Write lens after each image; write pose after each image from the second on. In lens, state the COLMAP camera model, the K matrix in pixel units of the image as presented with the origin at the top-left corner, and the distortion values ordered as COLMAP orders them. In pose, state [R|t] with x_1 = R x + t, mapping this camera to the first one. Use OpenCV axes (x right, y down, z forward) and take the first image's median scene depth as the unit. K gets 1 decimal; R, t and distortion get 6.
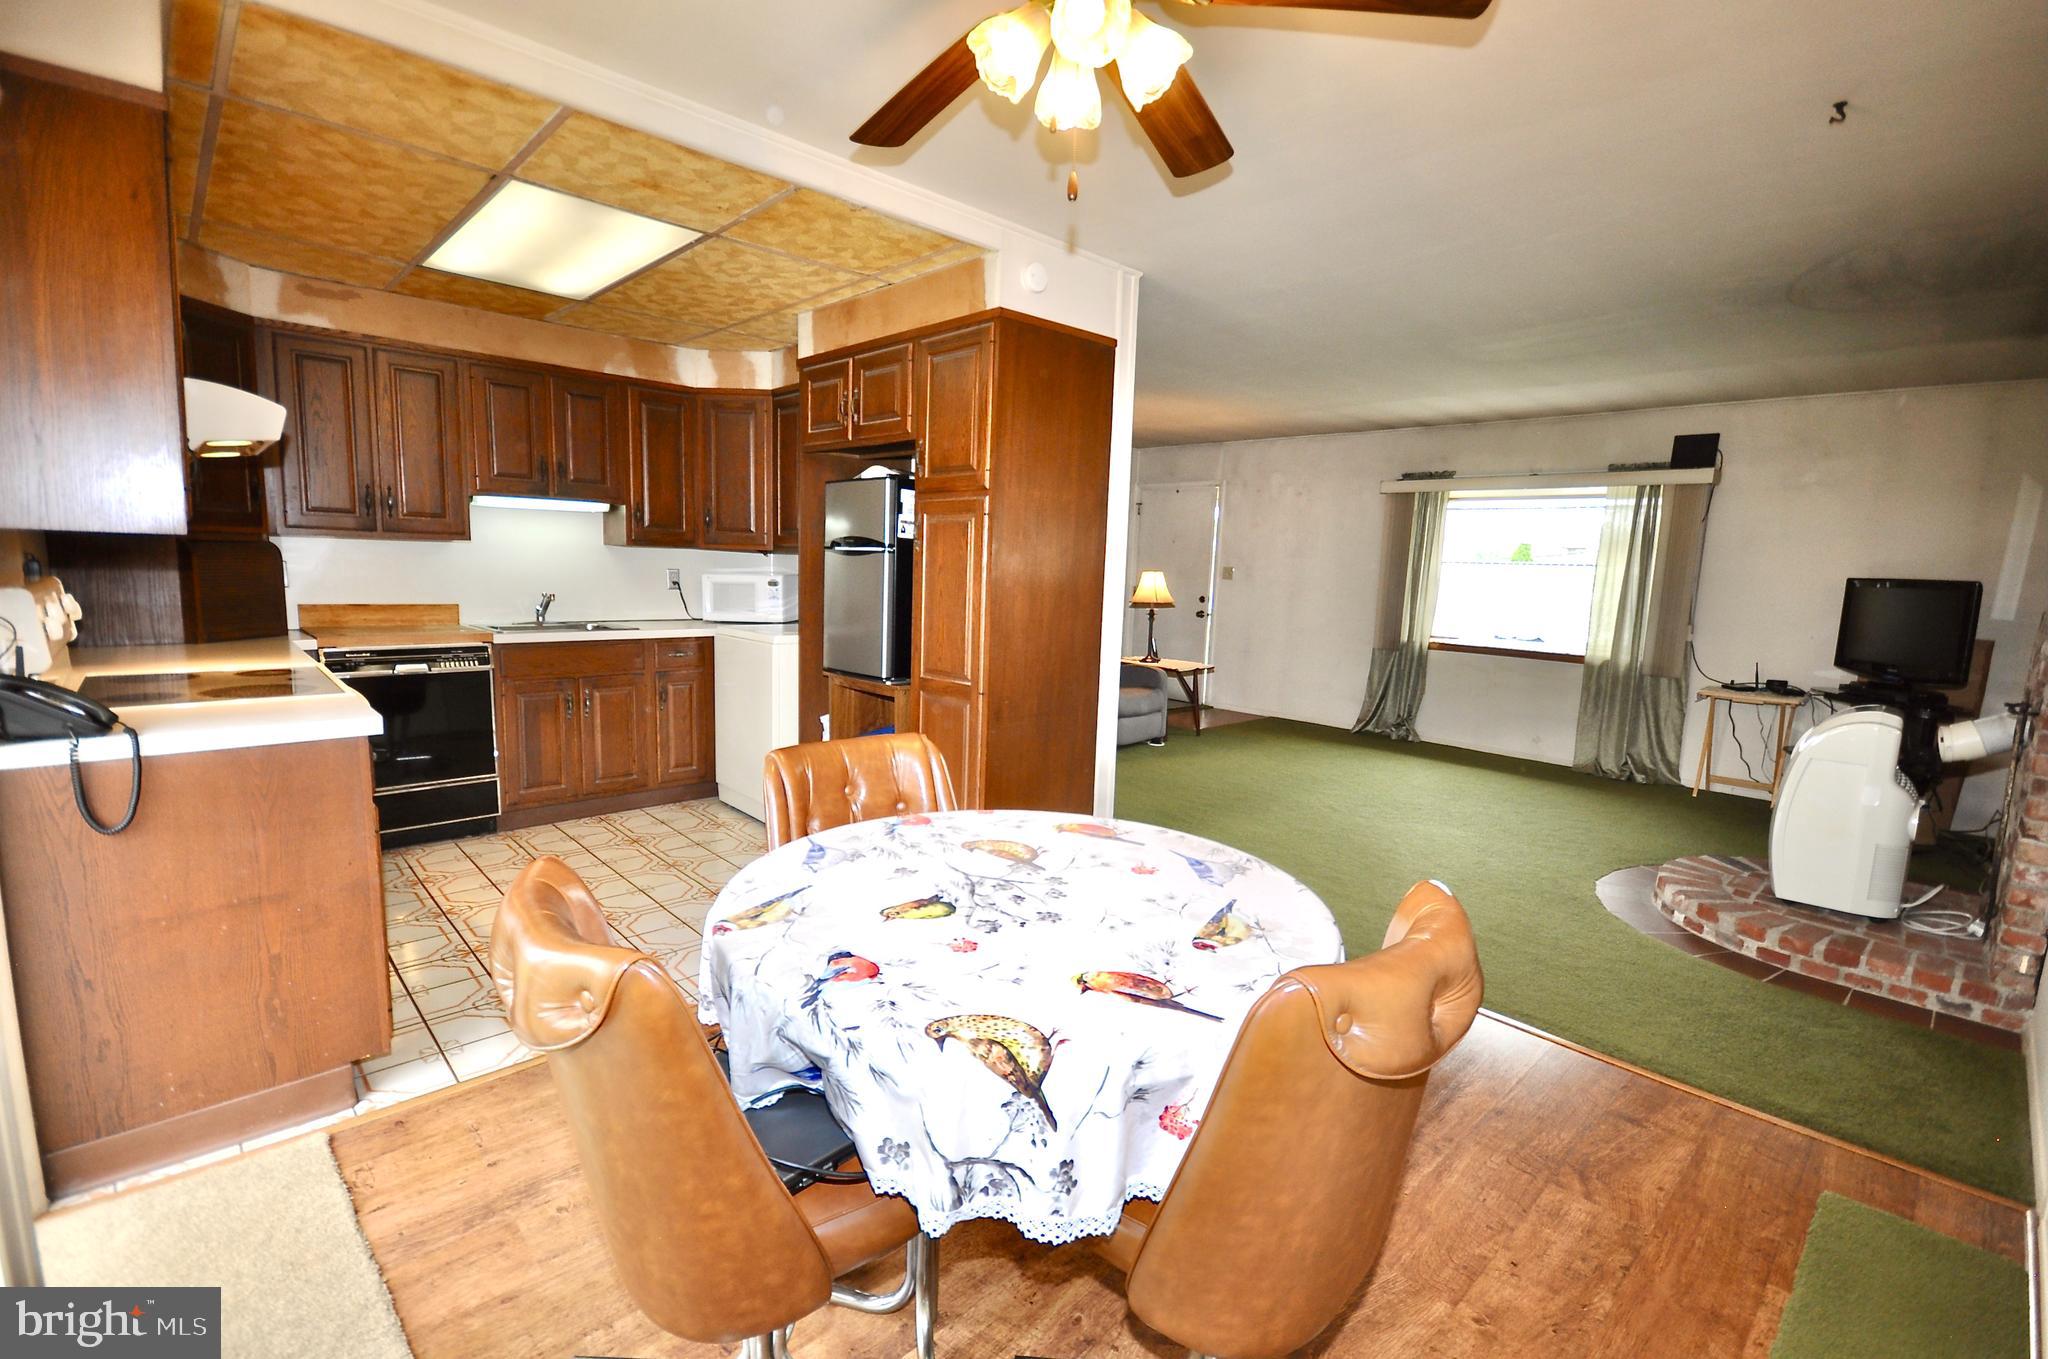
lens RADIAL K [[906.7, 0, 1010.5], [0, 906.7, 682.8], [0, 0, 1]] dist [0.012210, -0.008942]
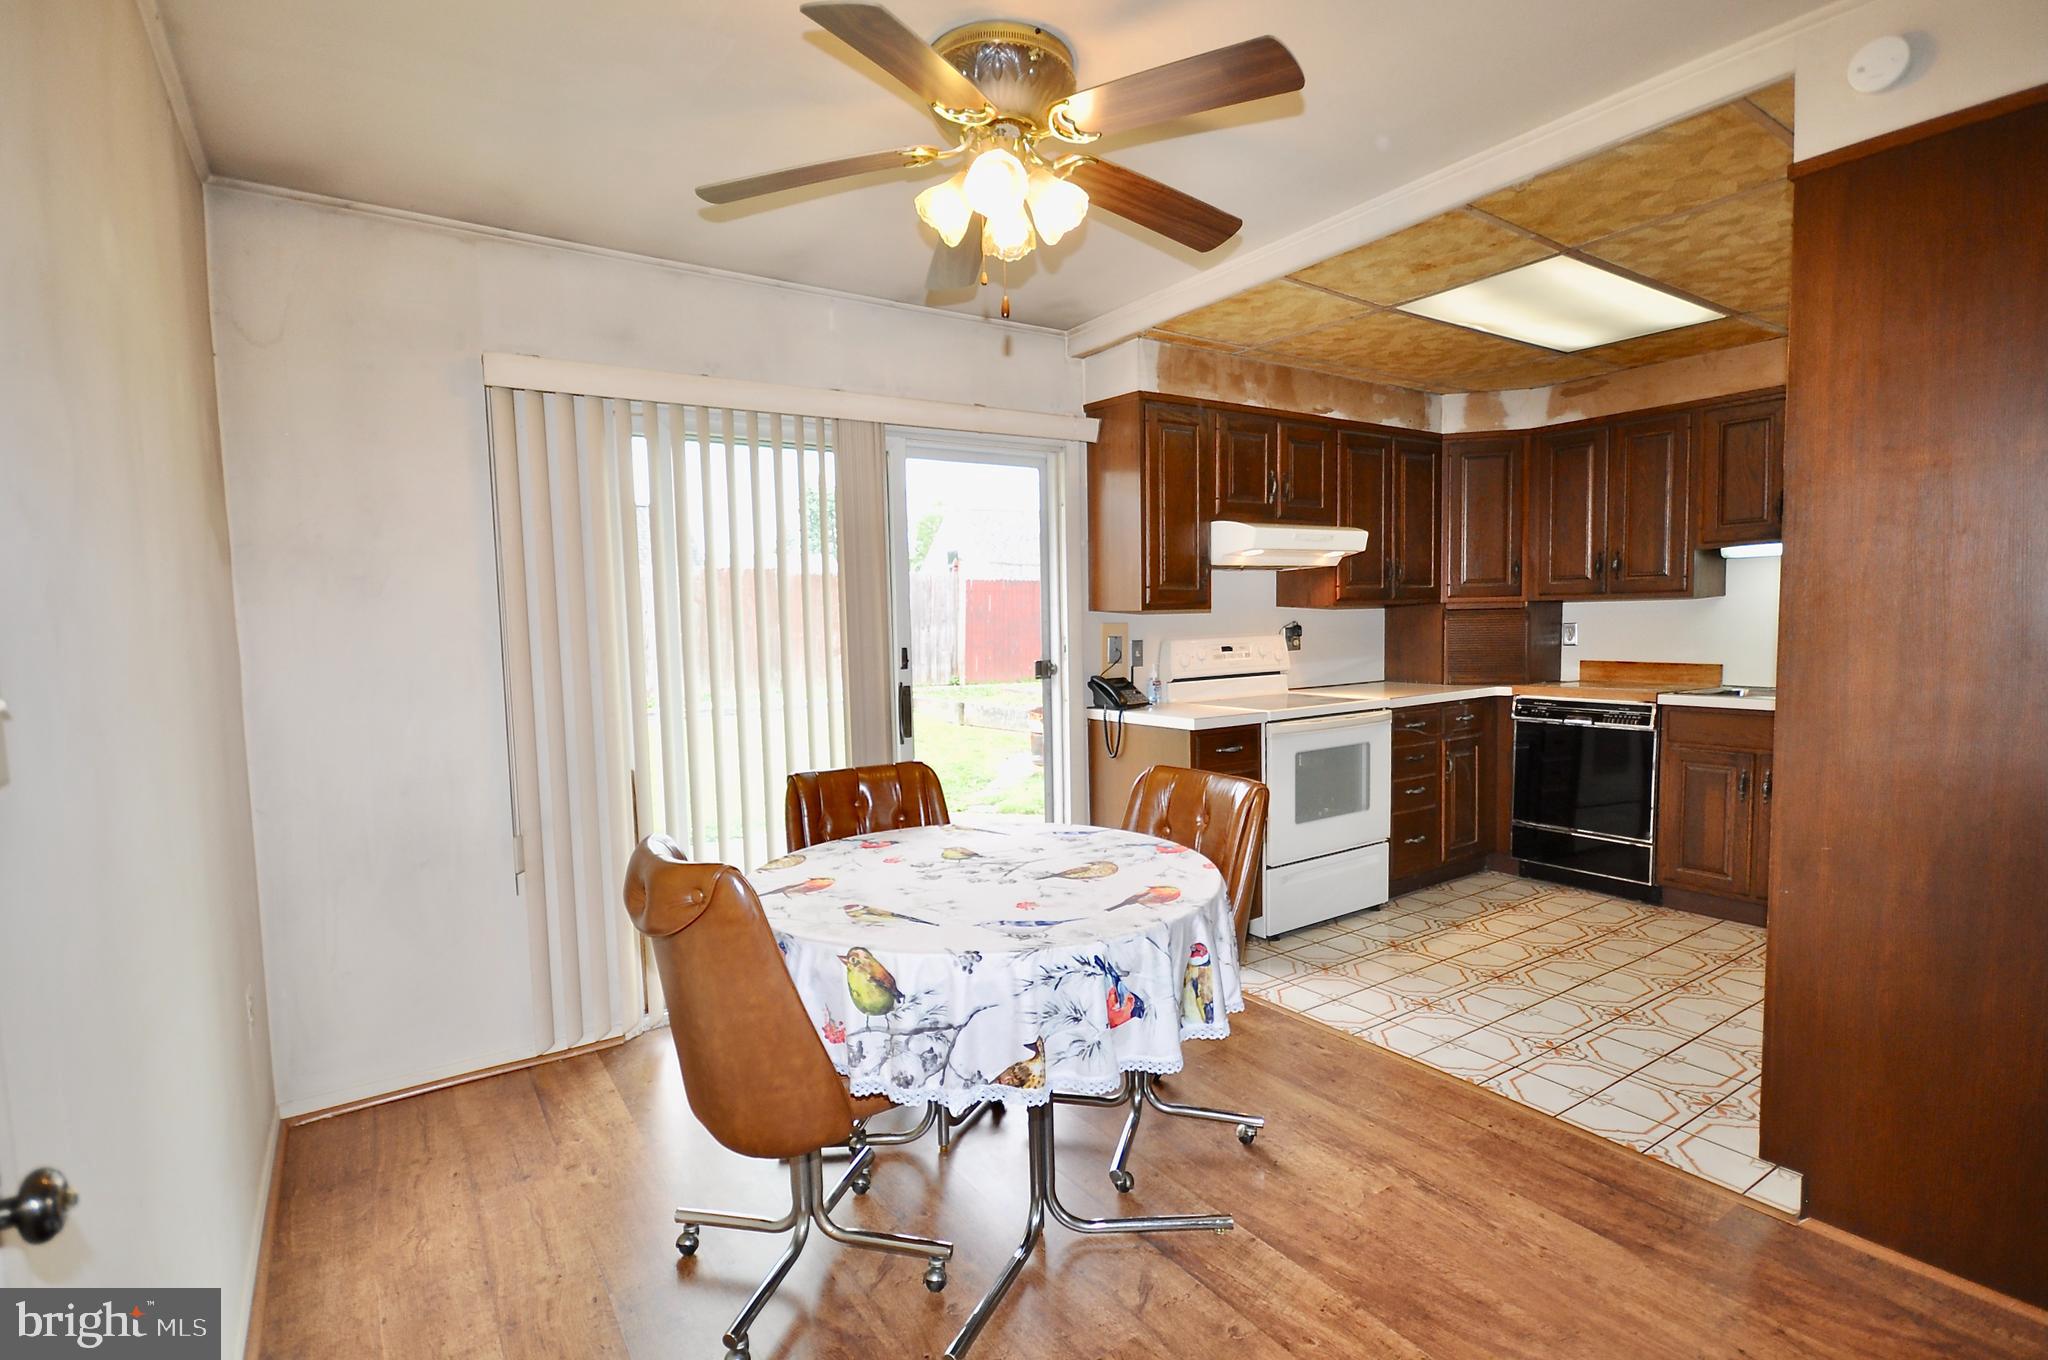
lens RADIAL K [[963.6, 0, 1022.7], [0, 963.6, 686.4], [0, 0, 1]] dist [0.003128, -0.000238]
pose [[-0.147951, 0.042885, -0.988064, 0.873115], [-0.116465, 0.991352, 0.060467, -0.074822], [0.982113, 0.124022, -0.141677, 0.805060]]
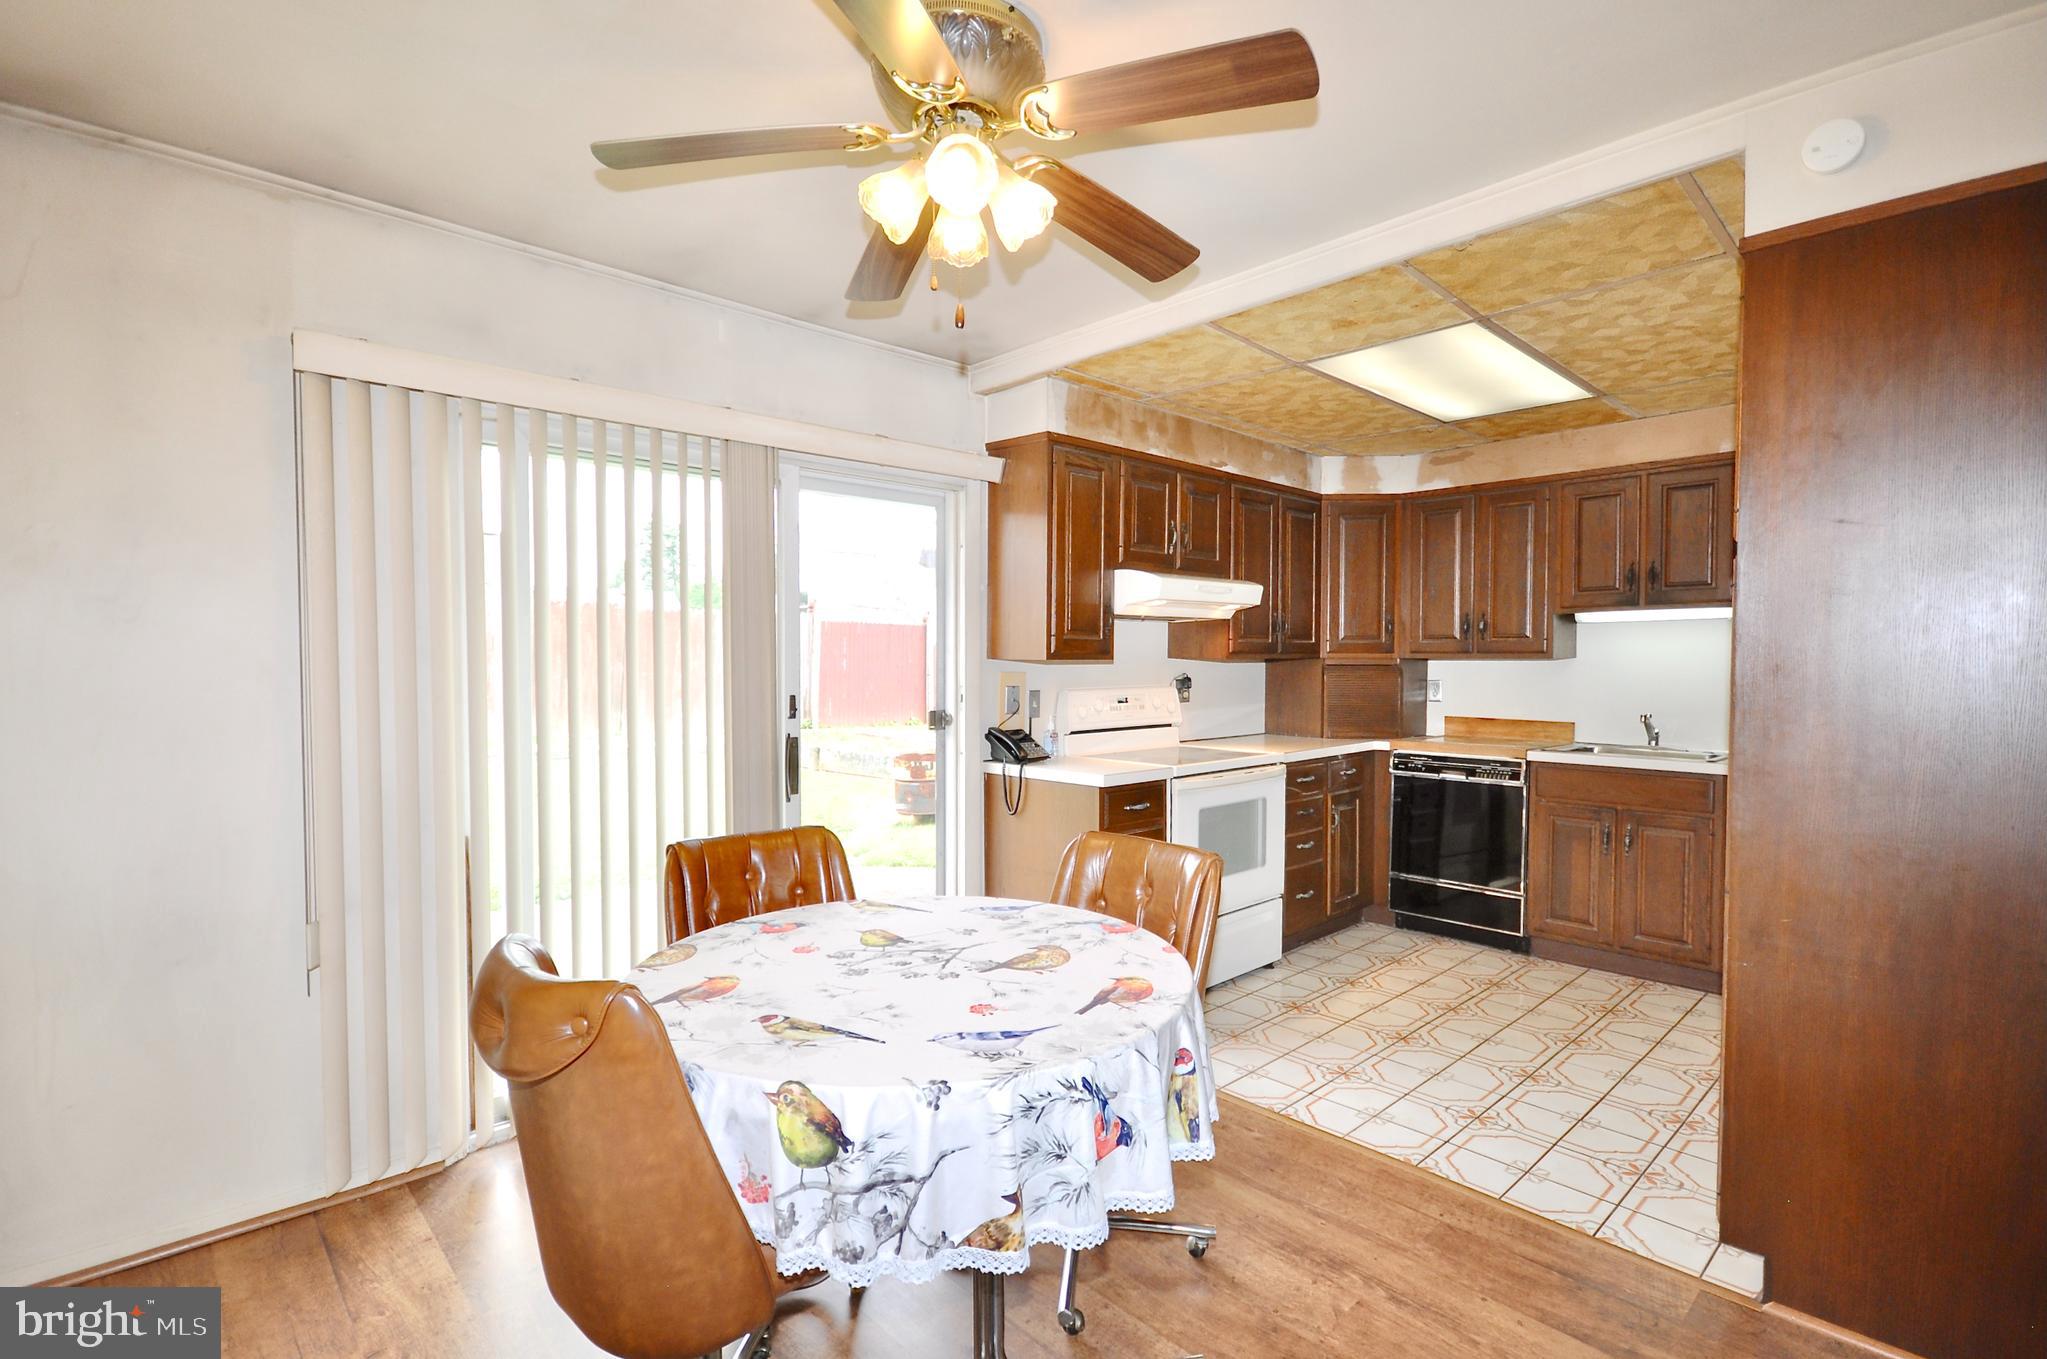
lens RADIAL K [[946.9, 0, 1020.9], [0, 946.9, 687.4], [0, 0, 1]] dist [0.002137, -0.000139]
pose [[0.013097, -0.002061, -0.999912, 0.757896], [-0.135692, 0.990744, -0.003819, -0.071734], [0.990665, 0.135730, 0.012696, 0.707321]]
